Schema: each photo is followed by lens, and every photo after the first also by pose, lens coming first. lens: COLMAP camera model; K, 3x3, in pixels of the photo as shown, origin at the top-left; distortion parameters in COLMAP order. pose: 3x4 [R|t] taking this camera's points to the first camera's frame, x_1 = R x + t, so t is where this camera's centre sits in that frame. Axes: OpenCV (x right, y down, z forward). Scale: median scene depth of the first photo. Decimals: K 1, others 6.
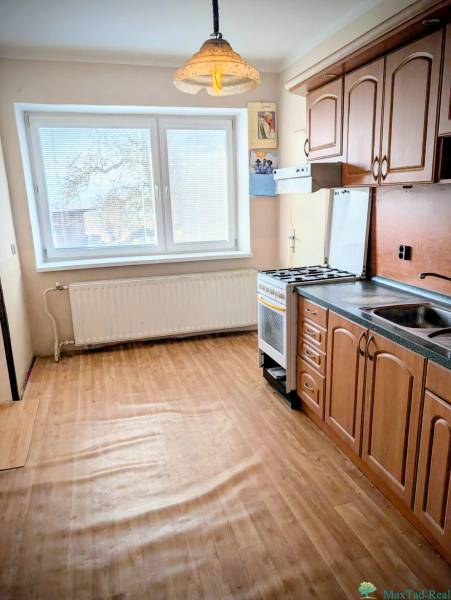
lens RADIAL K [[447.1, 0, 228.0], [0, 447.1, 301.0], [0, 0, 1]] dist [-0.009805, -0.006275]
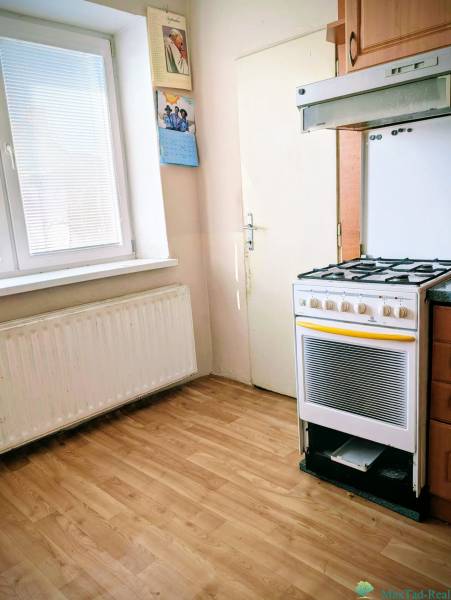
lens RADIAL K [[483.3, 0, 225.3], [0, 483.3, 291.4], [0, 0, 1]] dist [0.012963, 0.008516]
pose [[0.868718, -0.116022, 0.481526, -0.213994], [0.151423, 0.987843, -0.035163, -0.031342], [-0.471593, 0.103461, 0.875726, 0.411342]]
